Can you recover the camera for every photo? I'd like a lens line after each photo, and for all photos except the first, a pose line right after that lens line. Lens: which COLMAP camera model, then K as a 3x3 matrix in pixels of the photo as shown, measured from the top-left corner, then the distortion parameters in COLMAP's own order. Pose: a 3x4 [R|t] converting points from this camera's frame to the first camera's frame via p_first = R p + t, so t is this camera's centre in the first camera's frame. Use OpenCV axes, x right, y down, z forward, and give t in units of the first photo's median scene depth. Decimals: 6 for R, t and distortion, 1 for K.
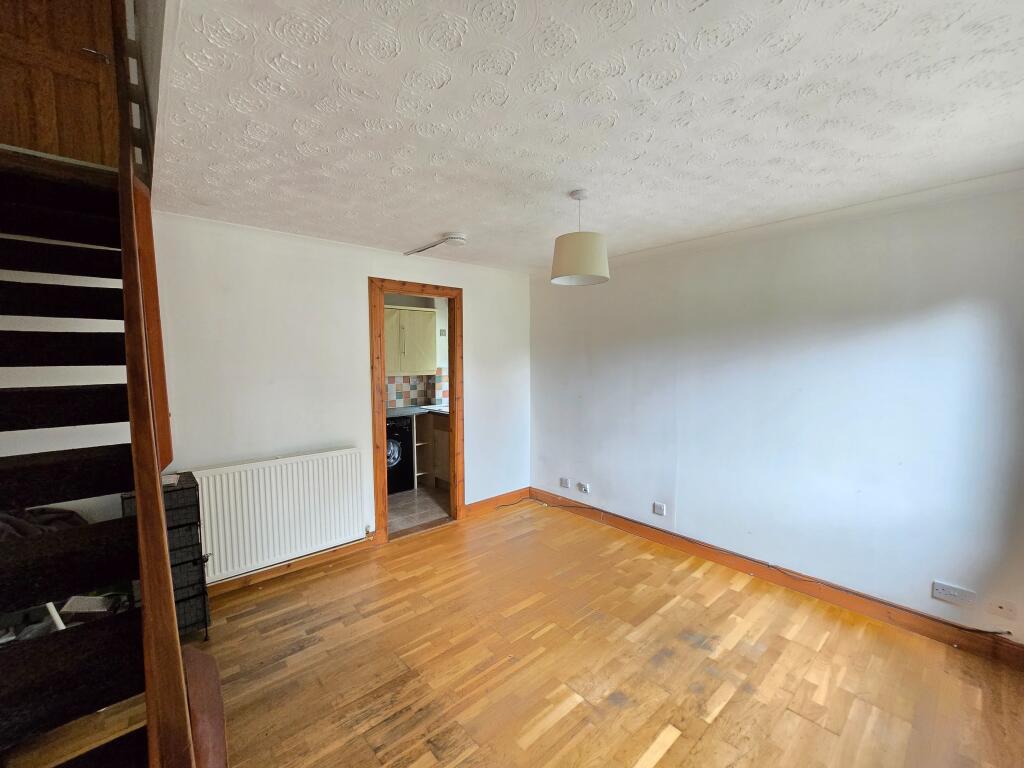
lens RADIAL K [[421.5, 0, 503.8], [0, 421.5, 387.3], [0, 0, 1]] dist [-0.003657, -0.000208]
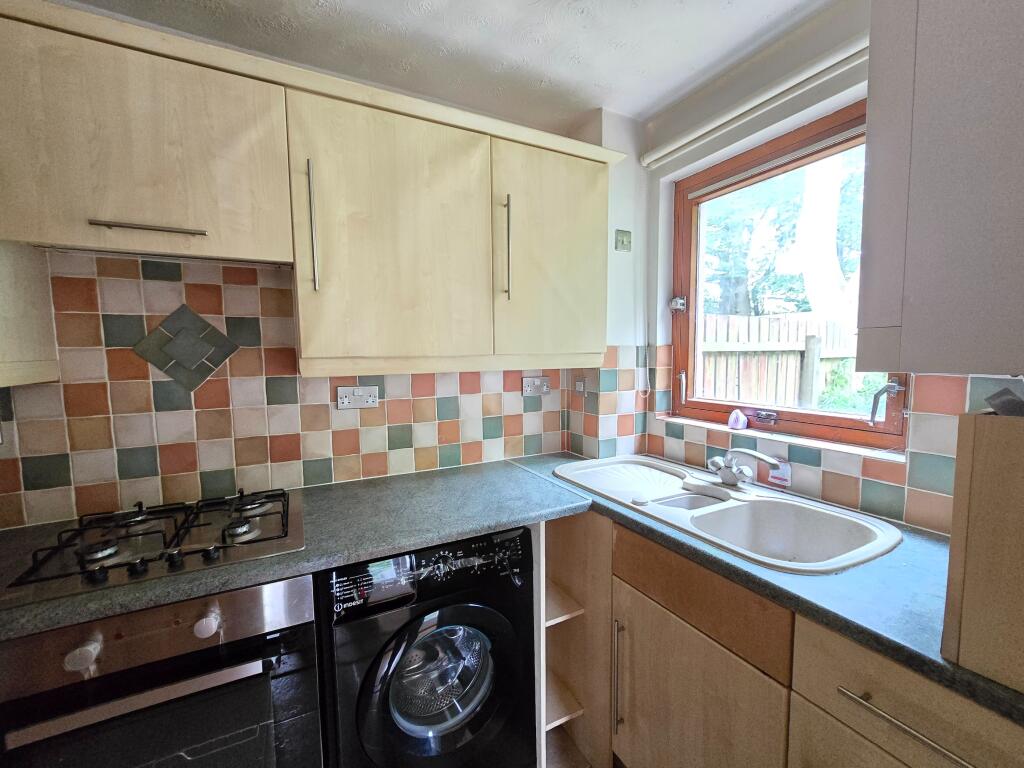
lens RADIAL K [[421.5, 0, 511.1], [0, 421.5, 384.2], [0, 0, 1]] dist [-0.003657, -0.000208]
pose [[0.972520, 0.010349, -0.232590, -0.152147], [-0.011274, 0.999933, -0.002645, -0.015002], [0.232547, 0.005195, 0.972571, 0.661255]]
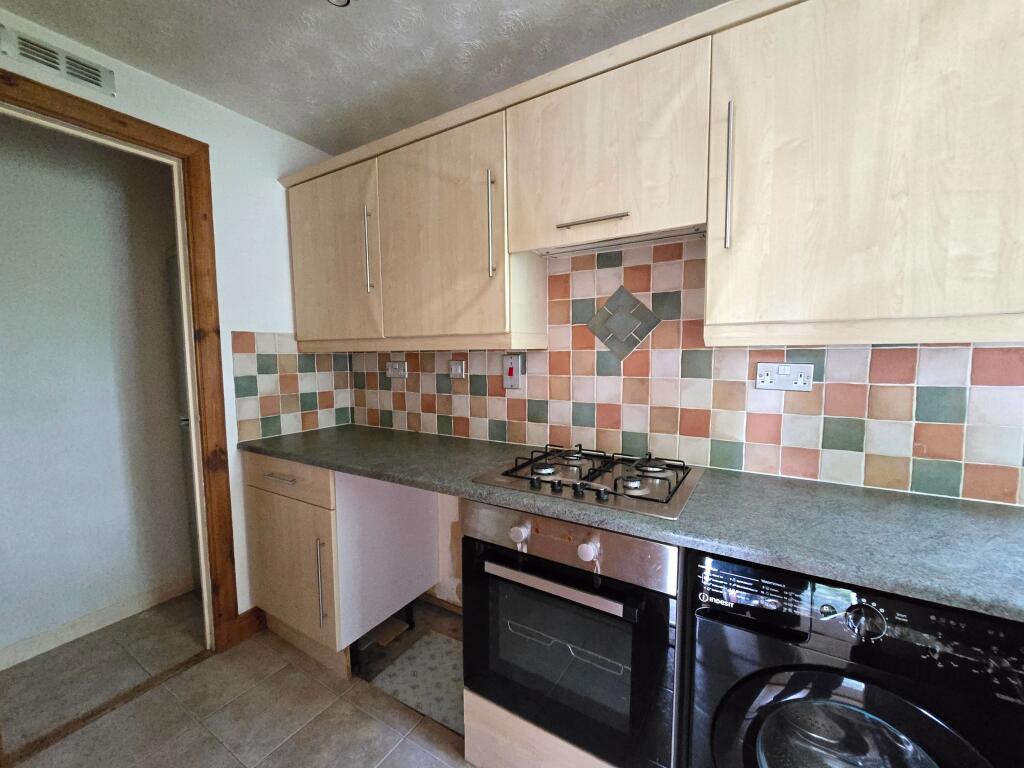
lens RADIAL K [[421.5, 0, 508.5], [0, 421.5, 389.3], [0, 0, 1]] dist [-0.003657, -0.000208]
pose [[0.294527, 0.079579, -0.952324, -0.140141], [-0.068299, 0.995731, 0.062083, -0.003219], [0.953199, 0.046758, 0.298705, 0.696592]]
